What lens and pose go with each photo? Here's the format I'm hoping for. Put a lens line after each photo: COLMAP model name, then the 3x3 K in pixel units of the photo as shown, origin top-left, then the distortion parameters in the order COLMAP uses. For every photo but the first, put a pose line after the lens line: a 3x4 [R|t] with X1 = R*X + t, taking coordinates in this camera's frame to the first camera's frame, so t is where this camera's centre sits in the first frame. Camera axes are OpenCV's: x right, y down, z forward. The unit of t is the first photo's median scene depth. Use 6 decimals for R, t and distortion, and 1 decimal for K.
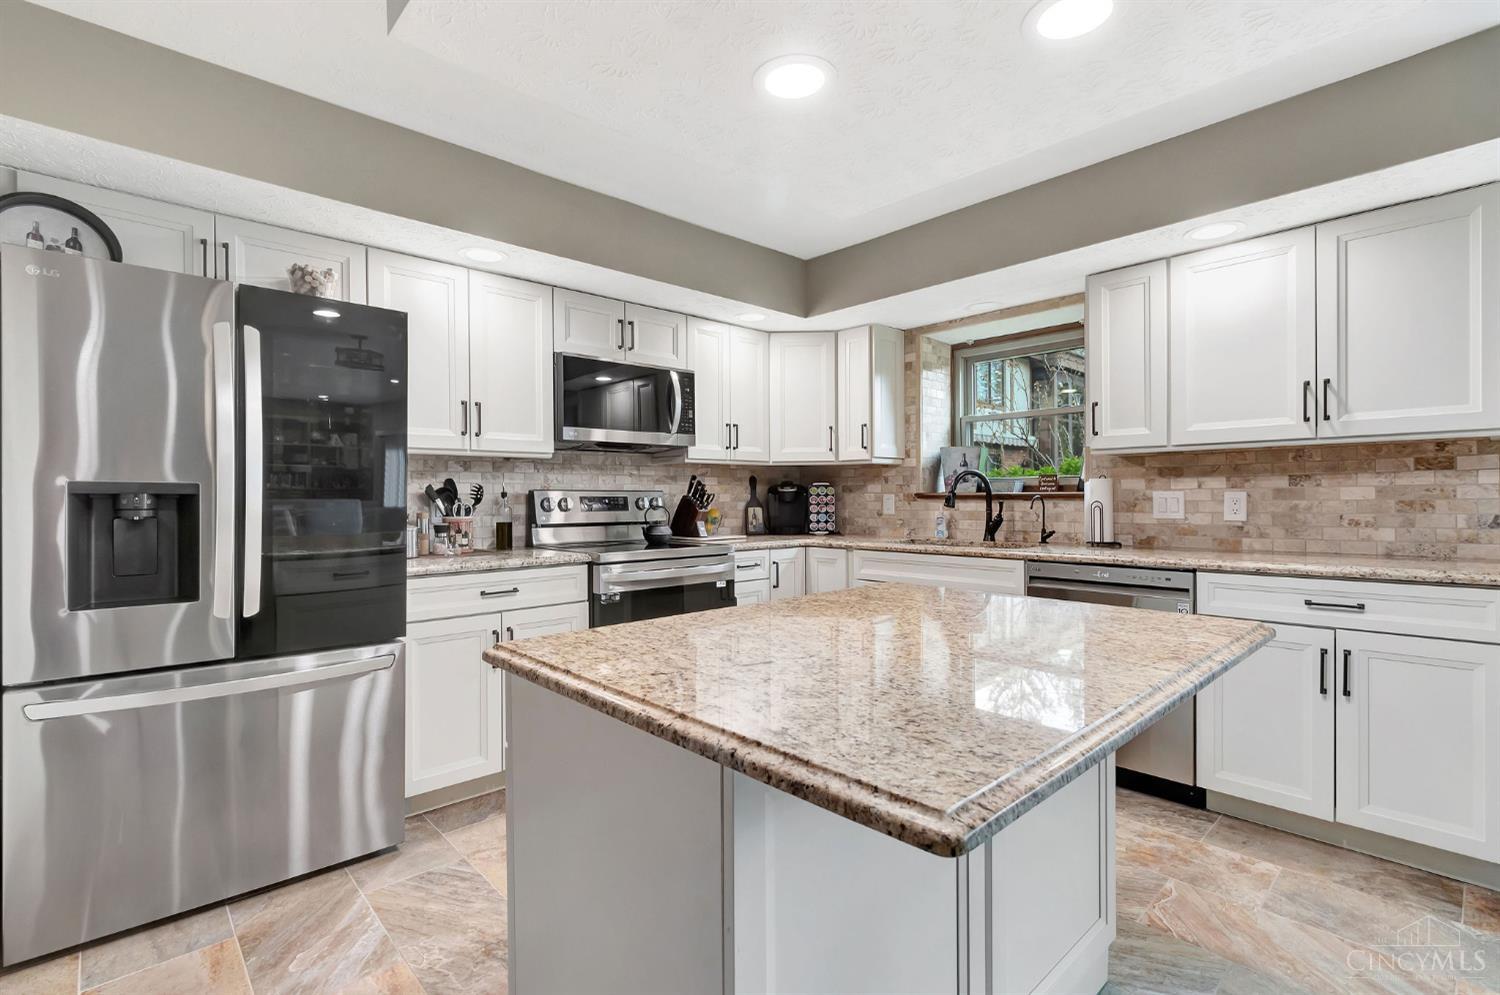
lens RADIAL K [[698.9, 0, 742.0], [0, 698.9, 500.4], [0, 0, 1]] dist [-0.003756, 0.000686]
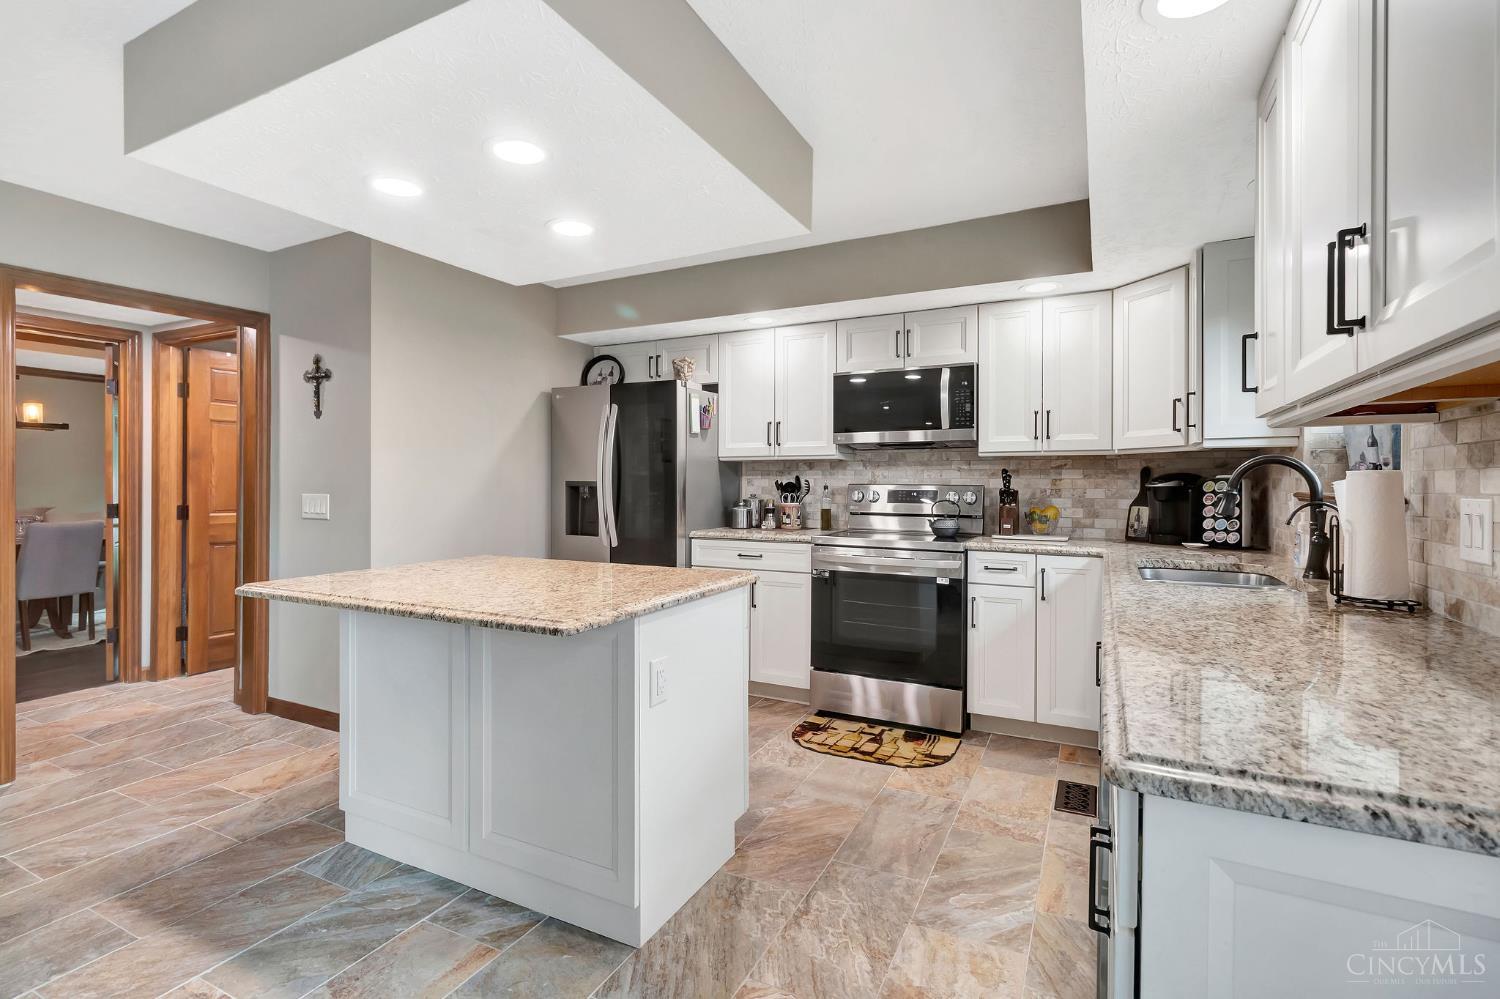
lens RADIAL K [[698.9, 0, 734.9], [0, 698.9, 483.2], [0, 0, 1]] dist [-0.003756, 0.000686]
pose [[0.335593, 0.006277, -0.941986, 0.942175], [-0.011787, 0.999927, 0.002464, -0.020208], [0.941933, 0.010276, 0.335643, 0.458315]]
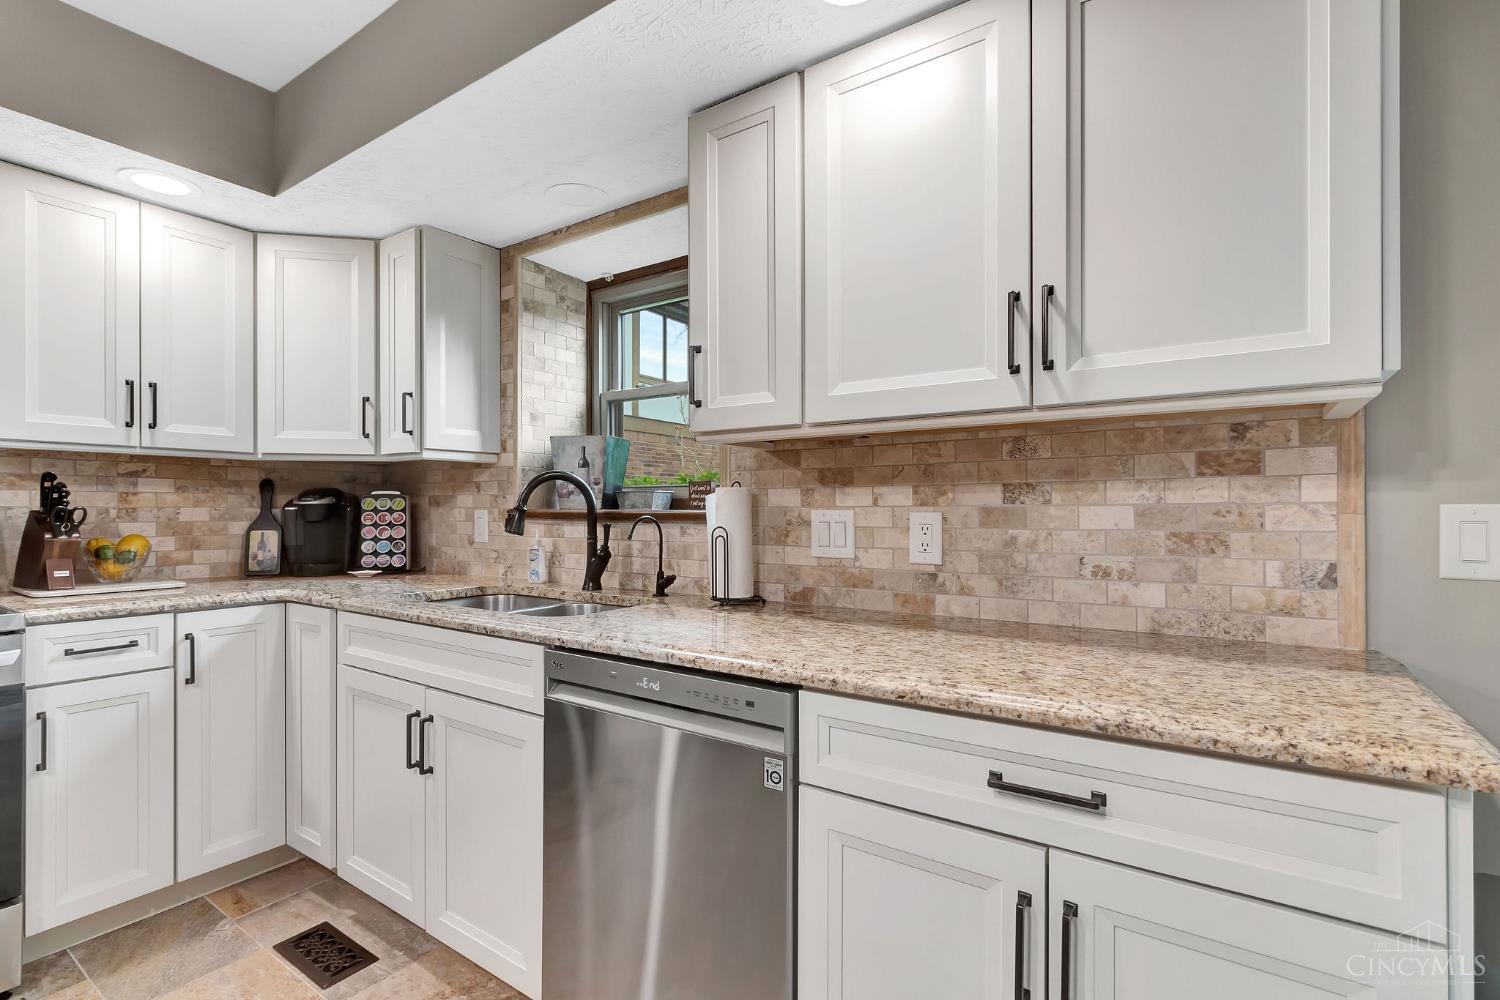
lens RADIAL K [[698.9, 0, 748.0], [0, 698.9, 507.9], [0, 0, 1]] dist [-0.003756, 0.000686]
pose [[0.975130, 0.006537, 0.221537, 0.450981], [-0.005208, 0.999965, -0.006582, -0.011905], [-0.221572, 0.005265, 0.975130, 0.488830]]
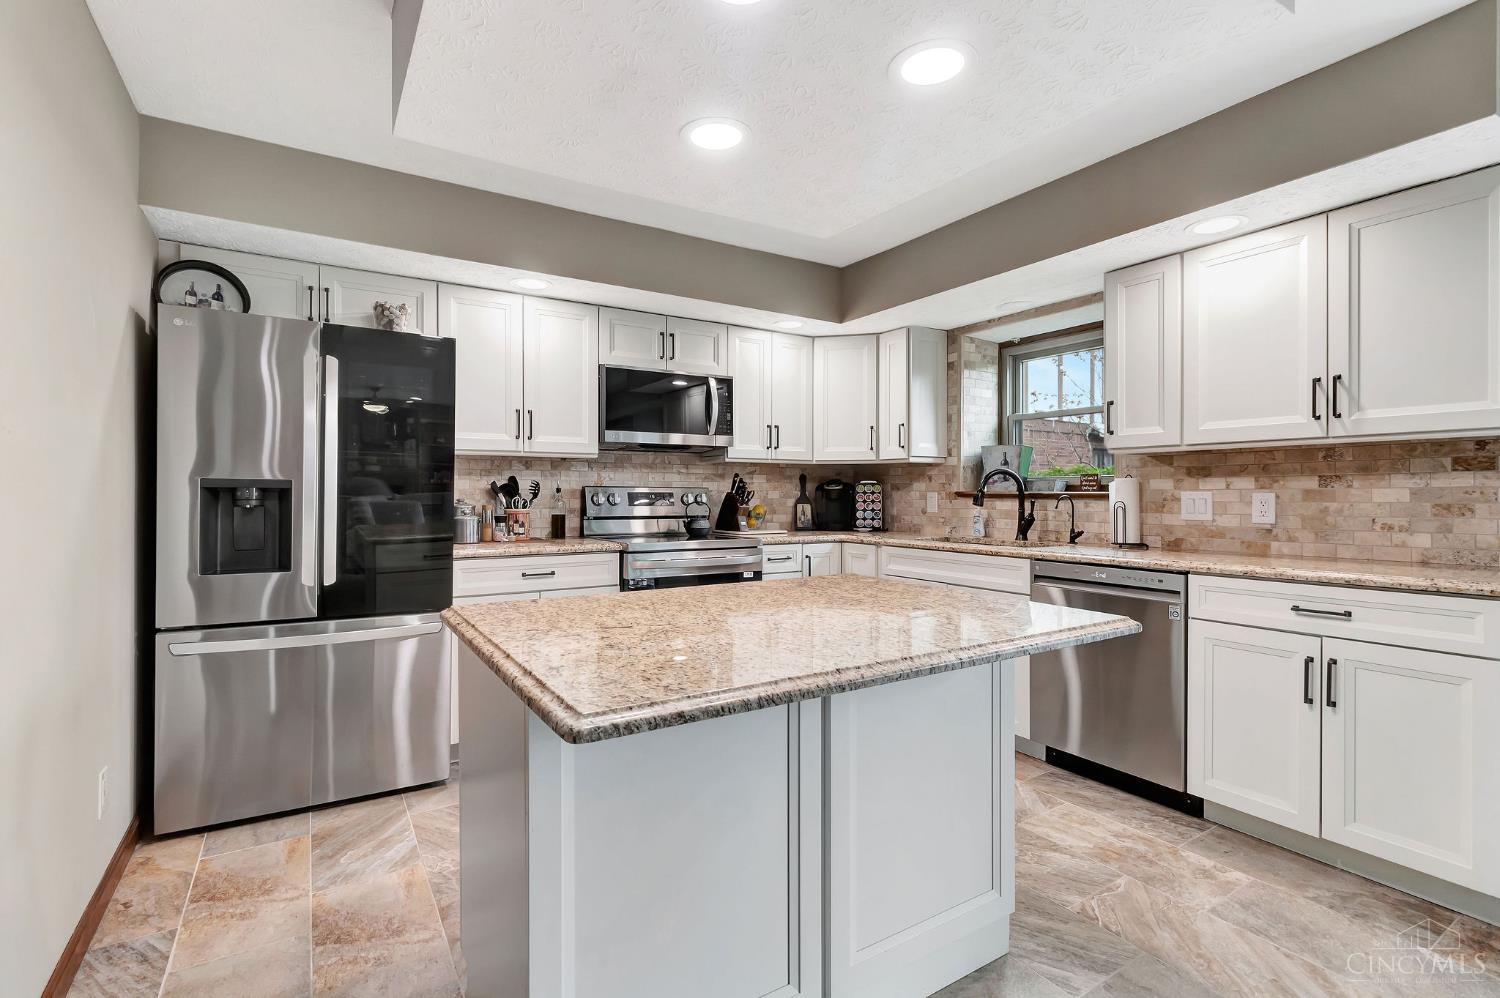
lens RADIAL K [[698.9, 0, 740.1], [0, 698.9, 493.8], [0, 0, 1]] dist [-0.003756, 0.000686]
pose [[0.981838, 0.008294, -0.189542, 0.189619], [-0.009221, 0.999949, -0.004008, -0.000622], [0.189499, 0.005683, 0.981864, -0.073666]]
